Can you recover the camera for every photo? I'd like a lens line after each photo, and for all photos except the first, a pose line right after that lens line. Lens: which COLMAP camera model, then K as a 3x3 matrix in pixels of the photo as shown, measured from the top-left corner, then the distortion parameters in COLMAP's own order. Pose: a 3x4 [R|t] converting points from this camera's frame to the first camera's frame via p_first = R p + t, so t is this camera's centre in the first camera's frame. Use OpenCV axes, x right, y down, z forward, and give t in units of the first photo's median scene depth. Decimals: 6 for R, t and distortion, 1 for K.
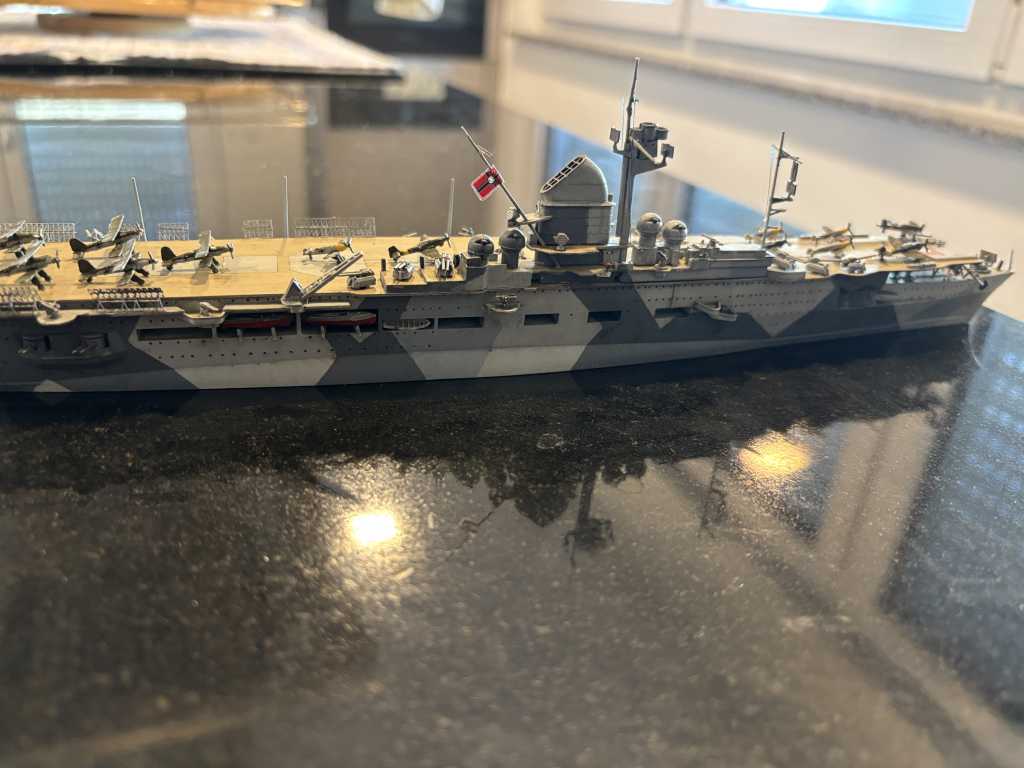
lens RADIAL K [[786.0, 0, 512.3], [0, 786.0, 400.2], [0, 0, 1]] dist [0.006382, -0.005812]
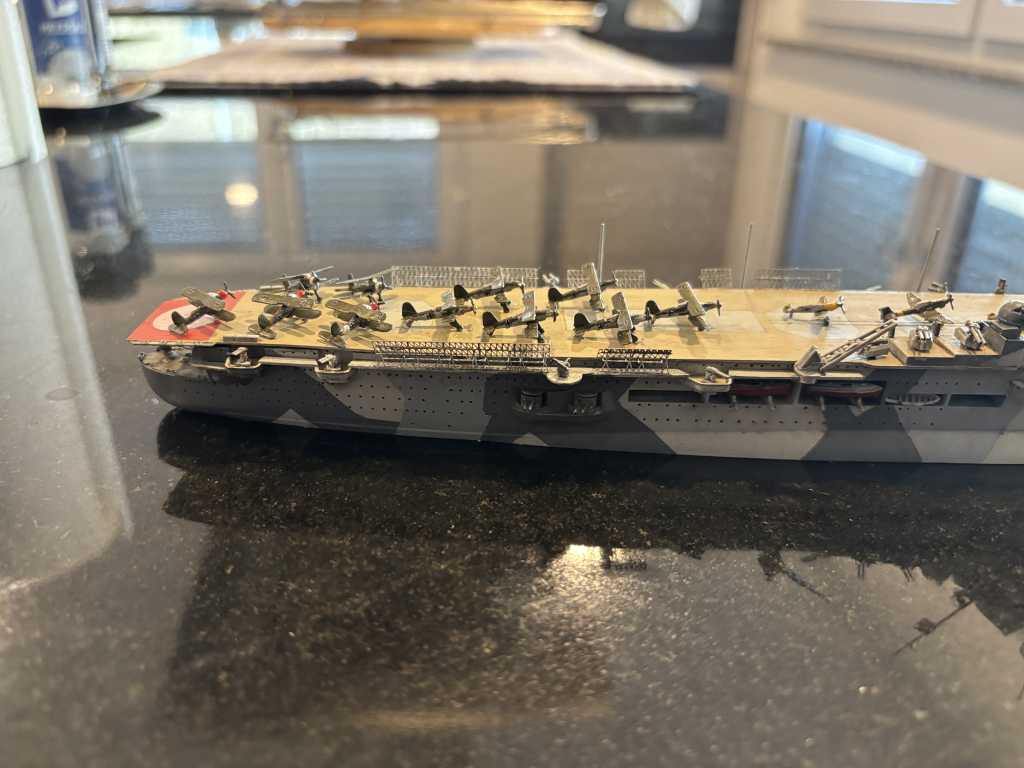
lens RADIAL K [[786.0, 0, 512.3], [0, 786.0, 400.2], [0, 0, 1]] dist [0.006382, -0.005812]
pose [[0.968626, 0.074911, -0.236965, -0.367900], [-0.077046, 0.997027, 0.000252, -0.062987], [0.236279, 0.018013, 0.971518, 0.045525]]
